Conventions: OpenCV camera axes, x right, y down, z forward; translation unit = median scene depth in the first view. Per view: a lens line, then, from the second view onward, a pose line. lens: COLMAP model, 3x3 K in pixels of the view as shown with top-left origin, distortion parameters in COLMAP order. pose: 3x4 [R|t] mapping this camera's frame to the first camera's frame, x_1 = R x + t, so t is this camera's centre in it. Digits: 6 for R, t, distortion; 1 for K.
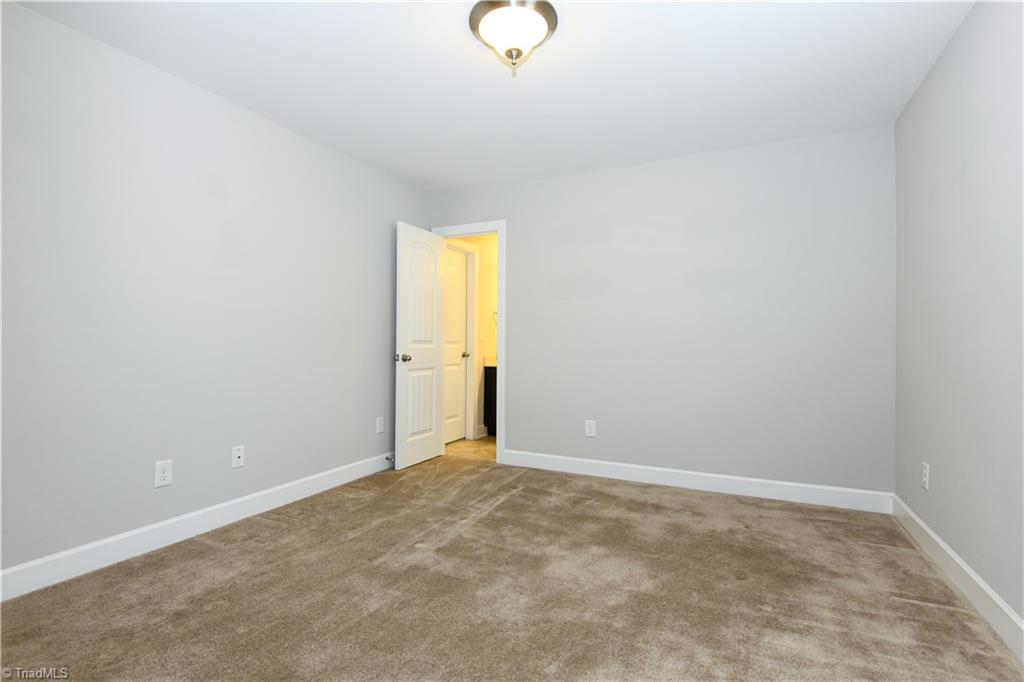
lens RADIAL K [[468.4, 0, 515.3], [0, 468.4, 340.9], [0, 0, 1]] dist [0.012353, -0.001102]
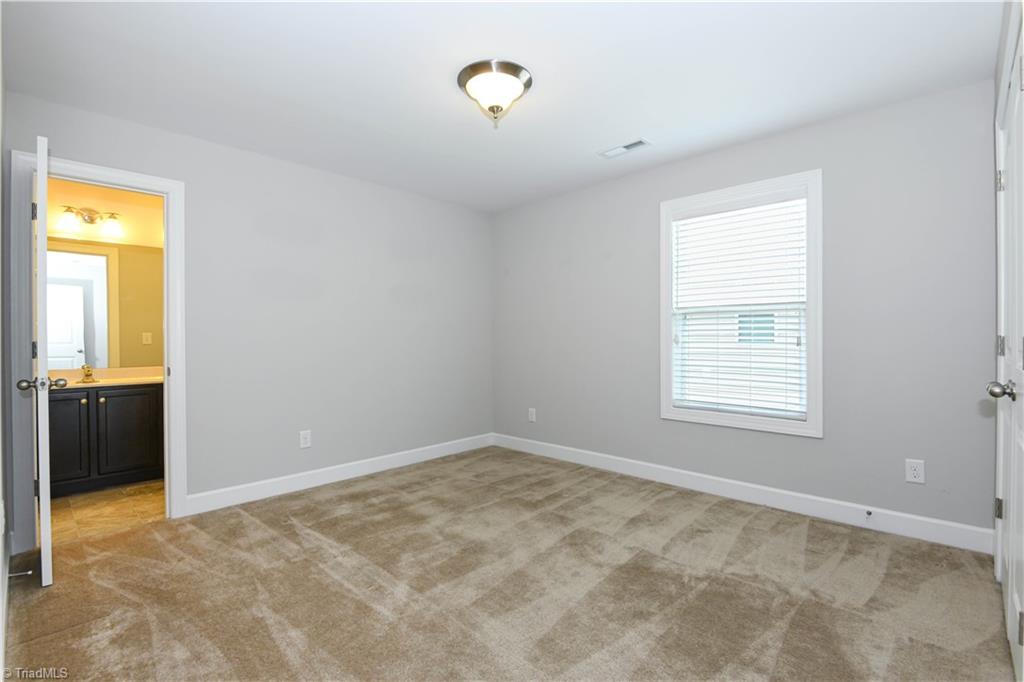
lens RADIAL K [[468.4, 0, 513.8], [0, 468.4, 338.7], [0, 0, 1]] dist [0.012353, -0.001102]
pose [[0.334924, -0.015005, 0.942126, -0.743183], [-0.005094, 0.999830, 0.017735, -0.046240], [-0.942231, -0.010739, 0.334791, 0.349598]]
